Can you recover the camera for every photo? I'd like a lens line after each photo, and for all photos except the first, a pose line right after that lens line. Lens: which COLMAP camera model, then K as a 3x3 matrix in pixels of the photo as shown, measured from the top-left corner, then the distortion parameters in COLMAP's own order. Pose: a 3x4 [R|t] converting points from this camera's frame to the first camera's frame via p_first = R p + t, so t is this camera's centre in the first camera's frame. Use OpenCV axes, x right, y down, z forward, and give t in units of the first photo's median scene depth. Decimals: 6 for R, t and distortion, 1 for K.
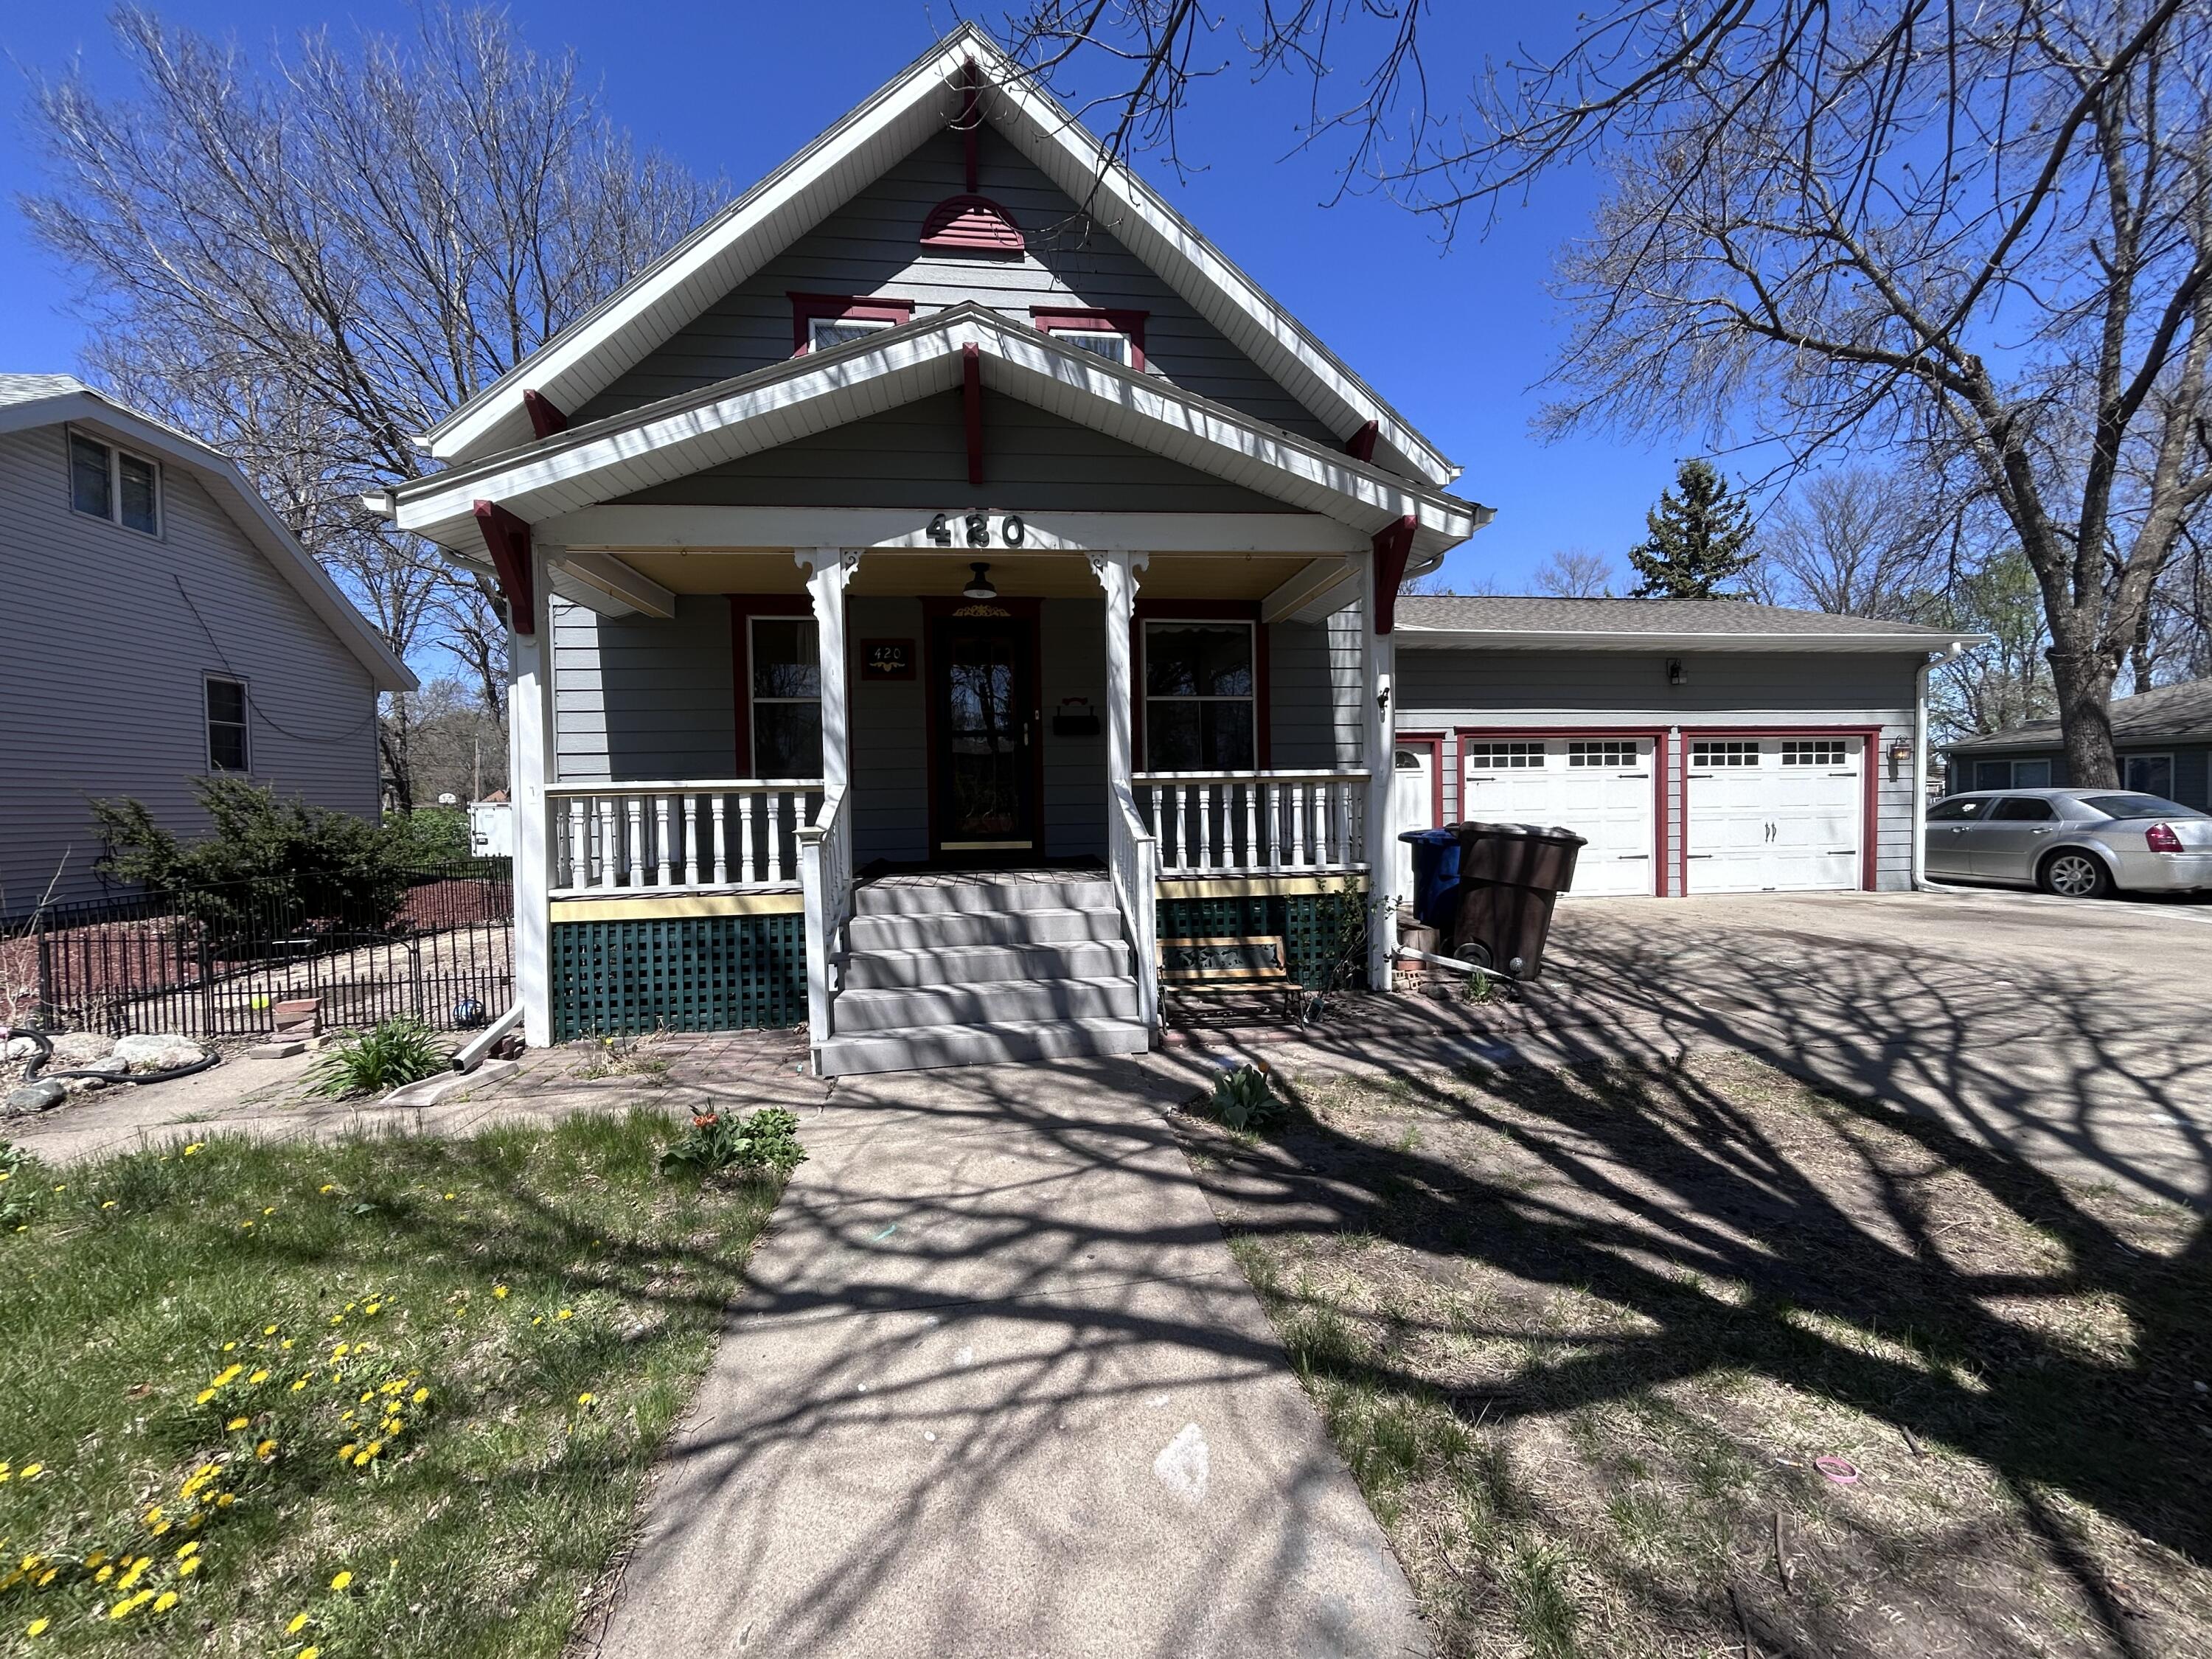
lens RADIAL K [[896.6, 0, 1101.8], [0, 896.6, 831.8], [0, 0, 1]] dist [-0.002490, 0.001151]
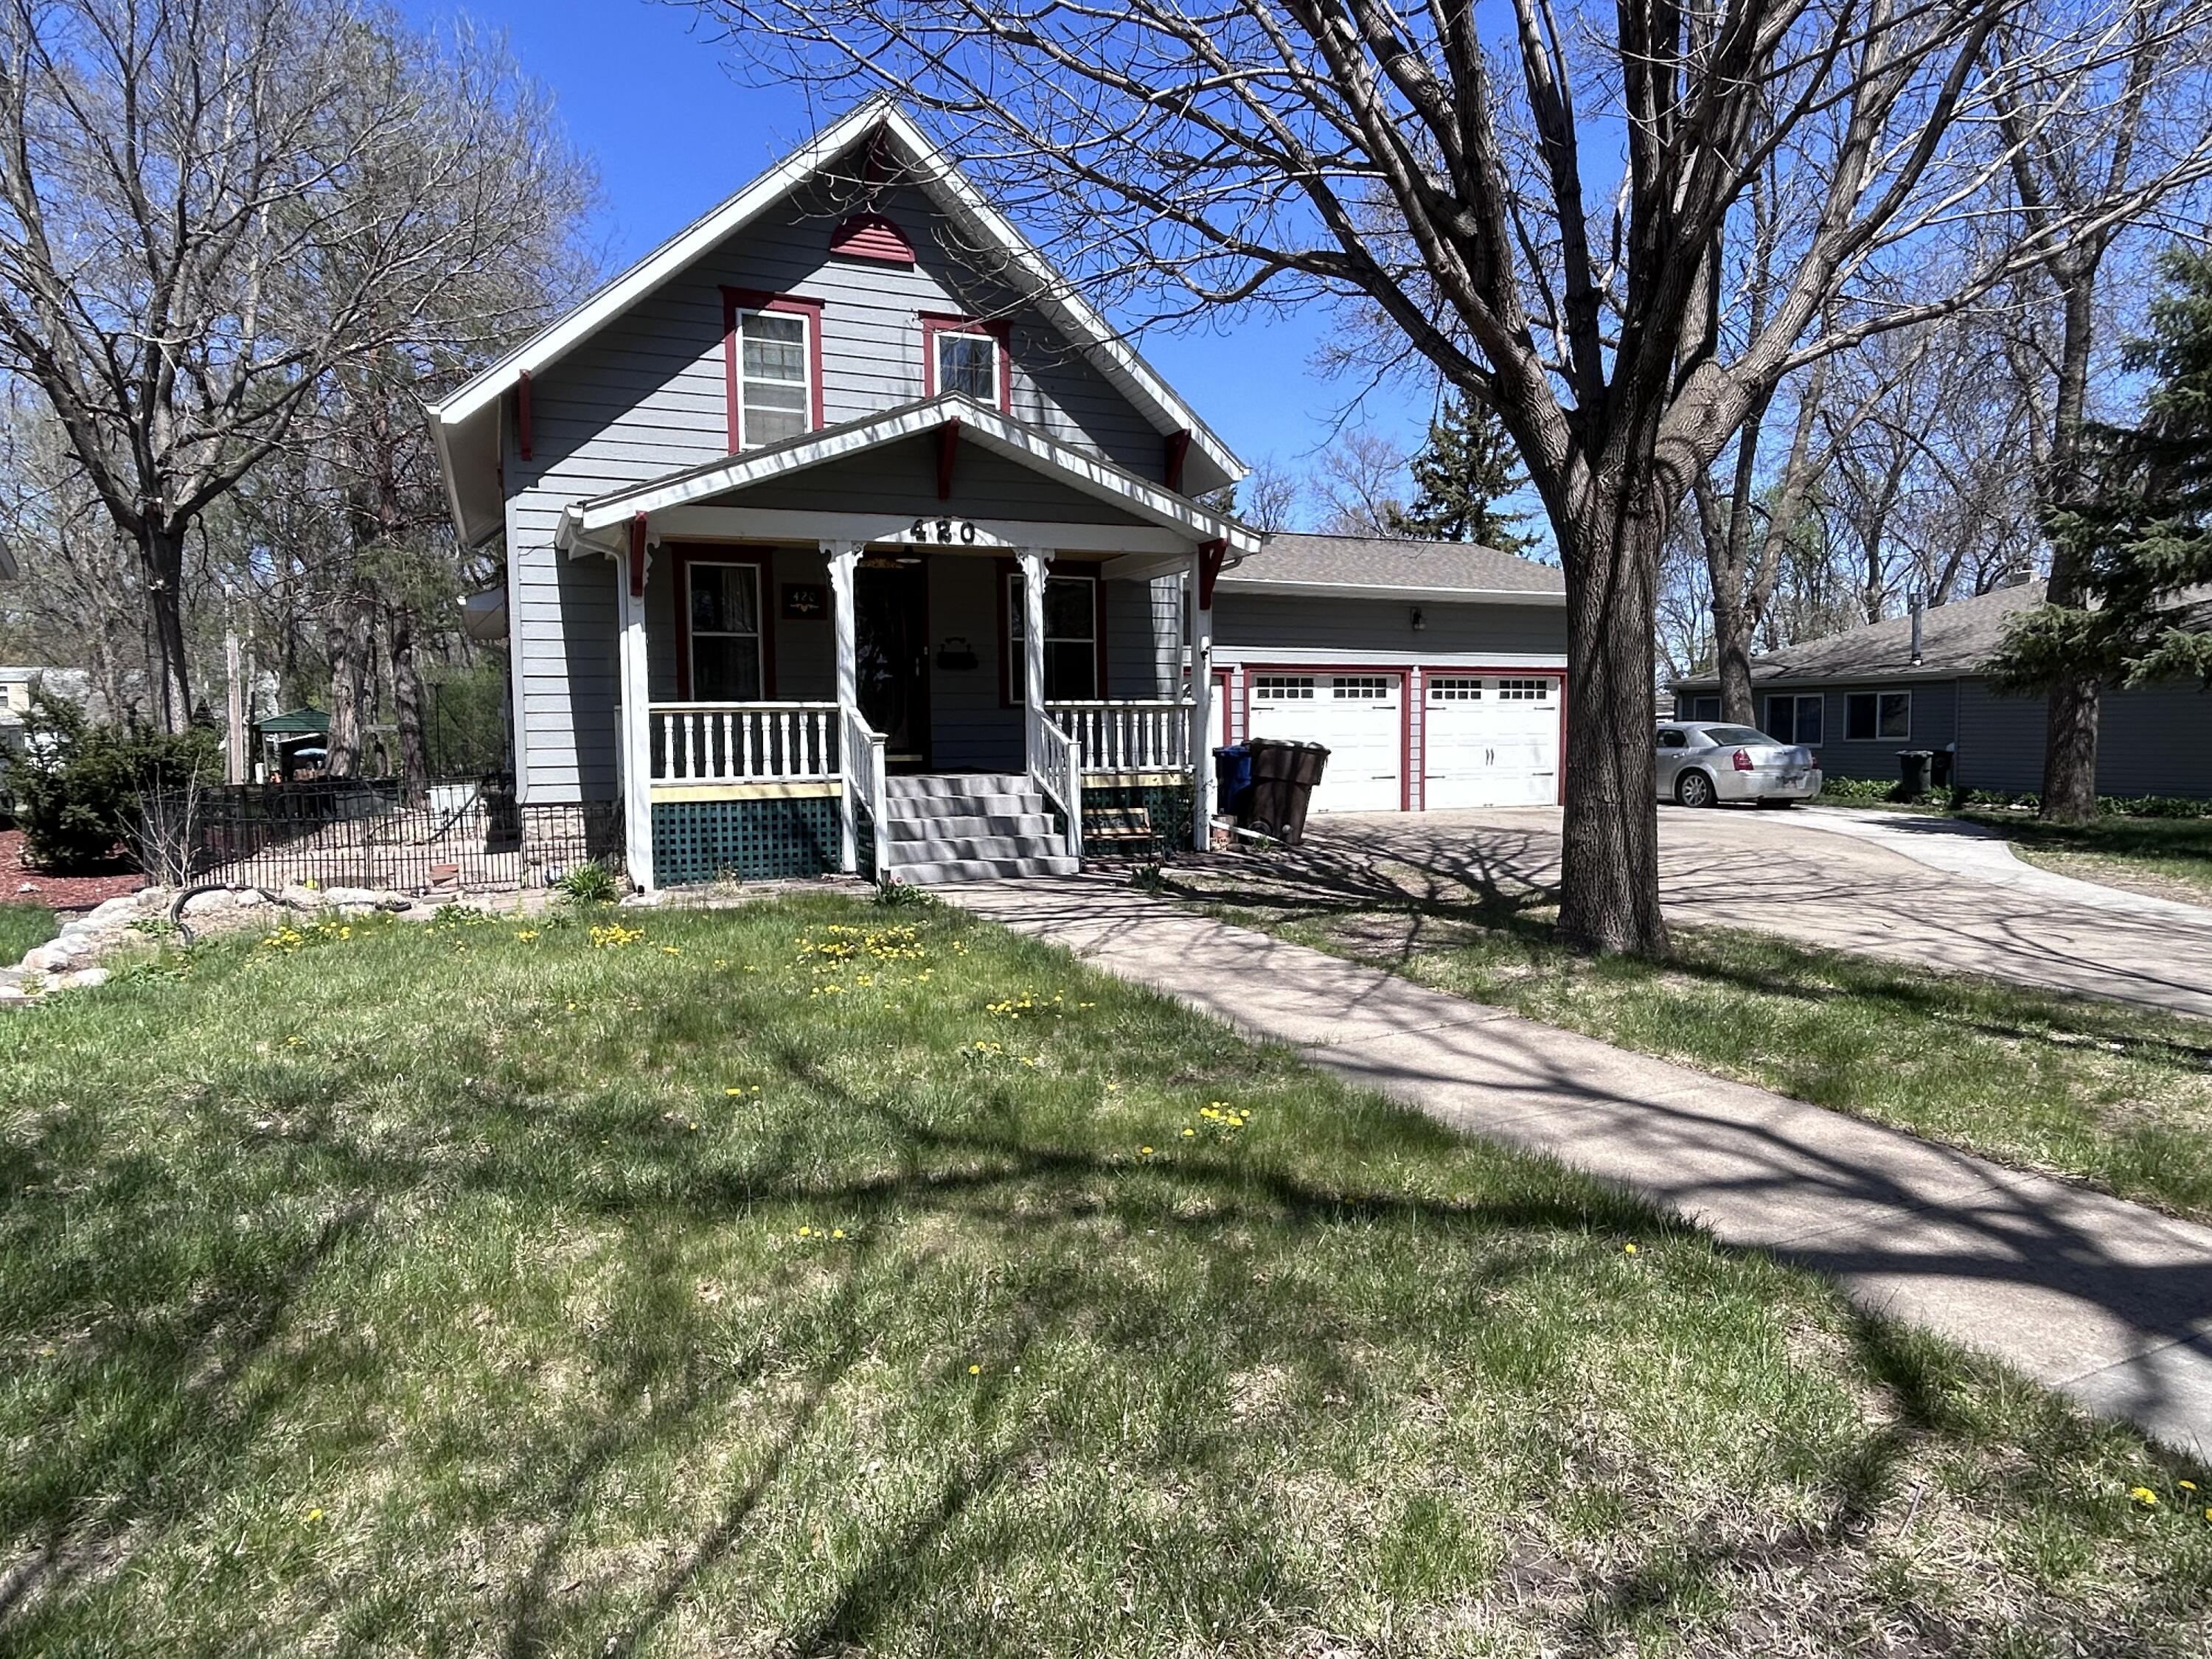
lens RADIAL K [[1289.8, 0, 1107.6], [0, 1289.8, 833.5], [0, 0, 1]] dist [0.003862, -0.000758]
pose [[0.959661, -0.014442, 0.280788, -0.451694], [0.002825, 0.999125, 0.041733, 0.060769], [-0.281145, -0.039256, 0.958862, -1.030282]]
